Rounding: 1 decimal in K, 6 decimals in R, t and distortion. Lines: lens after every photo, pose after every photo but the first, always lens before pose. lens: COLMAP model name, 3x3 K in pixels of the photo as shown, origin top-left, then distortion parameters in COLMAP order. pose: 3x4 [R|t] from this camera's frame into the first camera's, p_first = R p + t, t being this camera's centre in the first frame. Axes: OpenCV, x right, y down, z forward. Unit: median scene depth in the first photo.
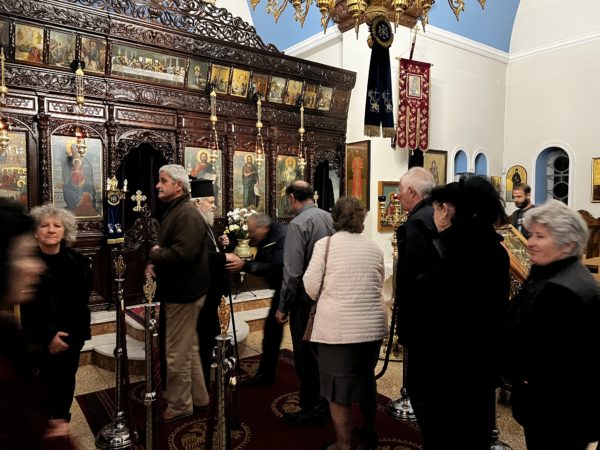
lens RADIAL K [[435.2, 0, 298.1], [0, 435.2, 232.3], [0, 0, 1]] dist [0.053379, -0.055765]
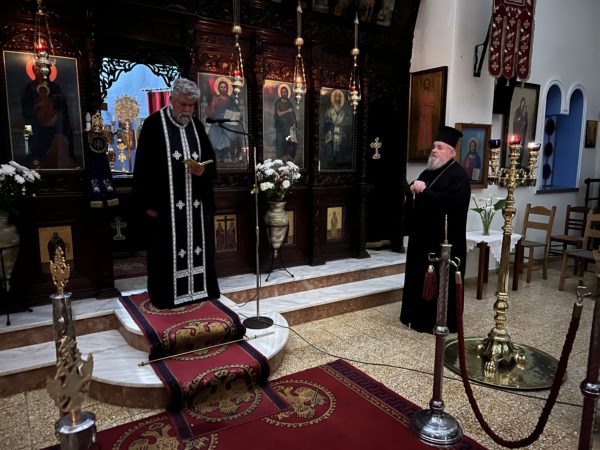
lens RADIAL K [[435.2, 0, 299.9], [0, 435.2, 228.4], [0, 0, 1]] dist [0.053379, -0.055765]
pose [[0.999182, 0.011552, -0.038755, -0.053002], [-0.007771, 0.995319, 0.096332, -0.008968], [0.039686, -0.095952, 0.994594, 0.237503]]
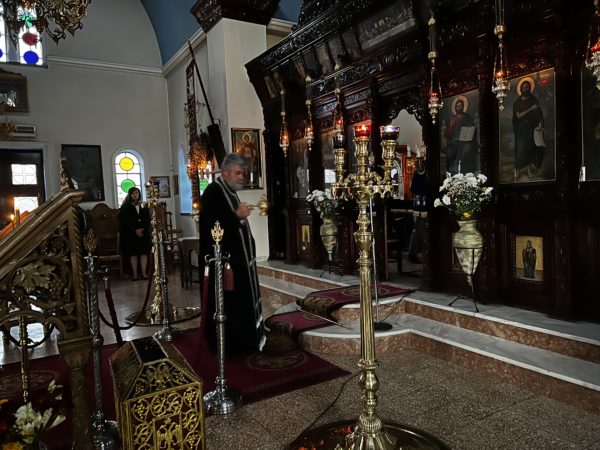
lens RADIAL K [[435.2, 0, 297.3], [0, 435.2, 224.7], [0, 0, 1]] dist [0.053379, -0.055765]
pose [[-0.057009, 0.060867, -0.996517, 0.506871], [-0.007997, 0.998080, 0.061420, -0.015034], [0.998342, 0.011470, -0.056412, 0.714272]]
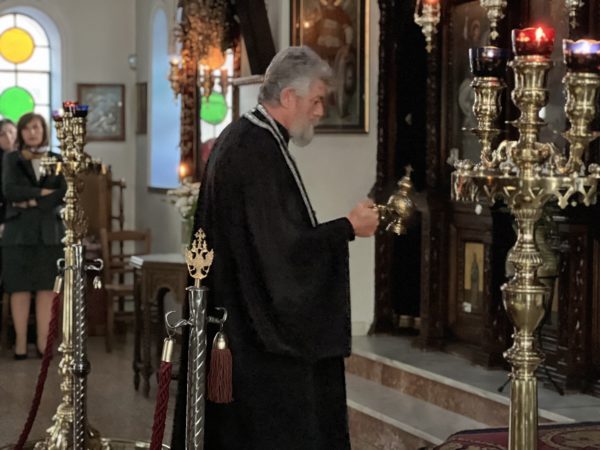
lens RADIAL K [[1309.5, 0, 291.0], [0, 1309.5, 197.6], [0, 0, 1]] dist [0.162297, 0.000000]
pose [[-0.222508, 0.033177, -0.974366, 0.601710], [-0.057387, 0.997242, 0.047061, -0.033828], [0.973240, 0.066387, -0.219991, 0.768907]]
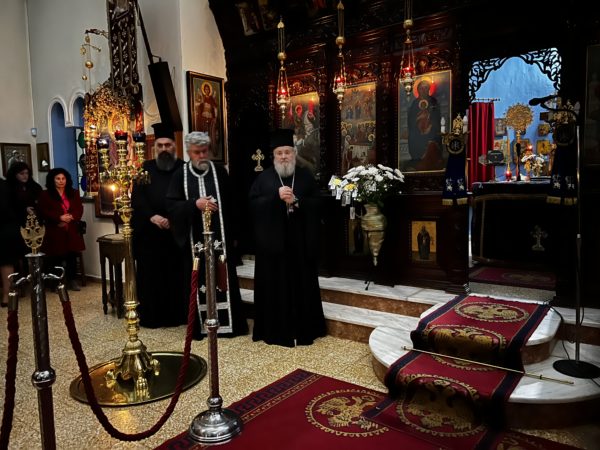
lens RADIAL K [[435.2, 0, 303.6], [0, 435.2, 224.6], [0, 0, 1]] dist [0.053379, -0.055765]
pose [[0.337888, 0.072416, -0.938396, 0.165336], [-0.035516, 0.997307, 0.064174, 0.016347], [0.940516, 0.011644, 0.339550, 0.404872]]
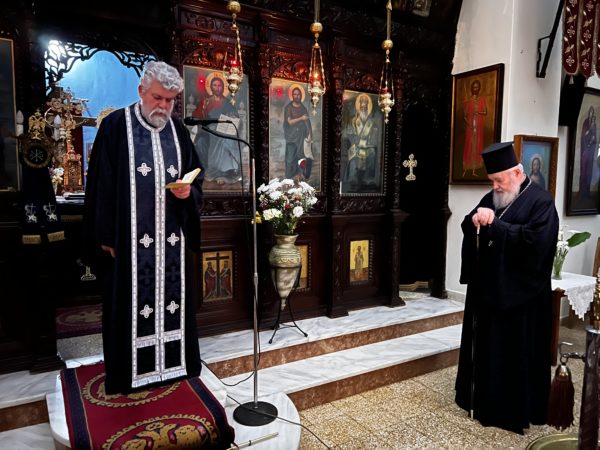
lens RADIAL K [[435.2, 0, 301.3], [0, 435.2, 228.4], [0, 0, 1]] dist [0.053379, -0.055765]
pose [[0.997873, 0.015489, -0.063323, -0.065102], [-0.013096, 0.999191, 0.038020, -0.011924], [0.063860, -0.037110, 0.997269, 0.408961]]
